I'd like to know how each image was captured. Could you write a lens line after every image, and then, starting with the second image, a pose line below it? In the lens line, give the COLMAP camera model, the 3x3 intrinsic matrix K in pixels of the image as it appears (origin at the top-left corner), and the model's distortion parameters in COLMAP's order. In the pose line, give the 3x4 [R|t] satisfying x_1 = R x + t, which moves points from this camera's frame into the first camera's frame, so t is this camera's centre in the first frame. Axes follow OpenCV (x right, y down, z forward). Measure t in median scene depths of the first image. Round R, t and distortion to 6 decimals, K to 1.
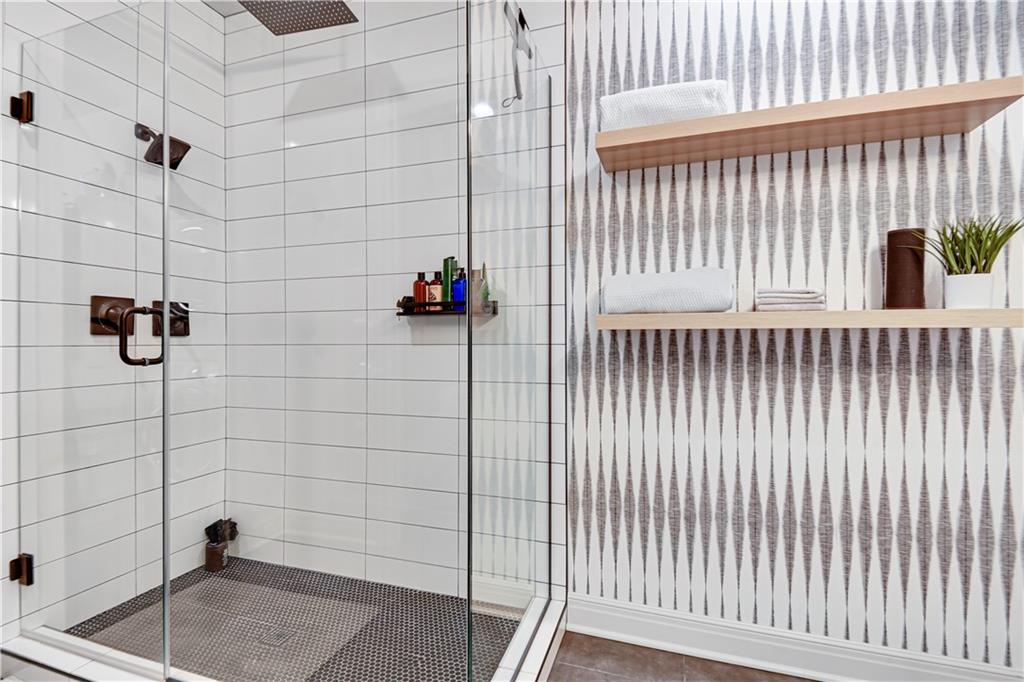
lens RADIAL K [[474.8, 0, 508.0], [0, 474.8, 340.8], [0, 0, 1]] dist [0.039558, -0.031567]
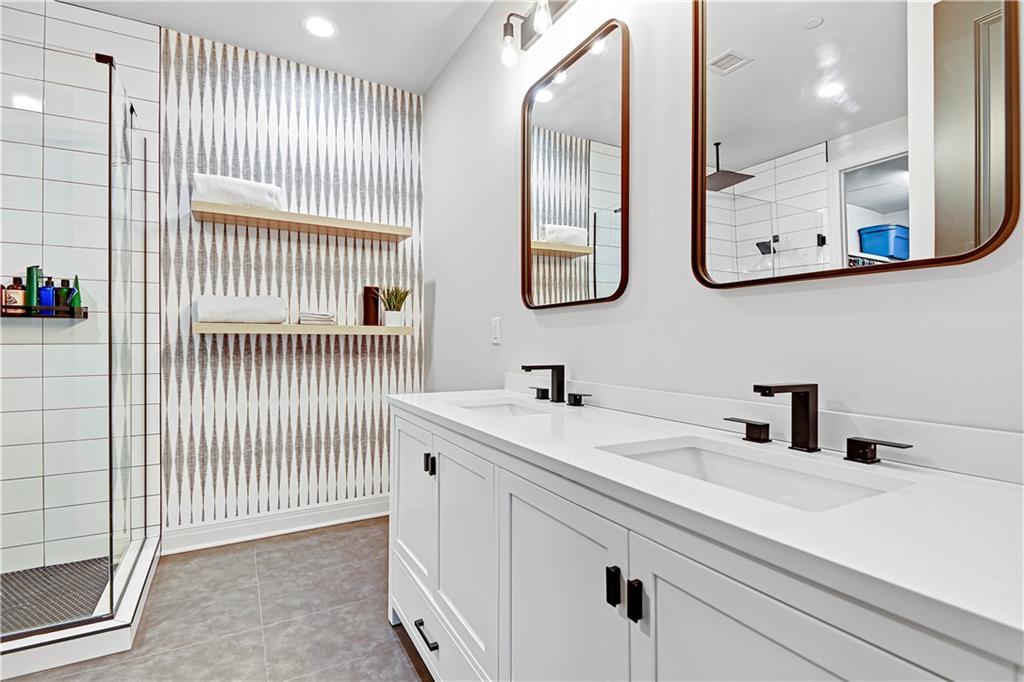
lens RADIAL K [[474.8, 0, 508.0], [0, 474.8, 340.8], [0, 0, 1]] dist [0.039558, -0.031567]
pose [[0.660184, -0.000594, 0.751103, -0.262709], [-0.000679, 0.999999, 0.001388, -0.002682], [-0.751103, -0.001426, 0.660183, -0.656269]]
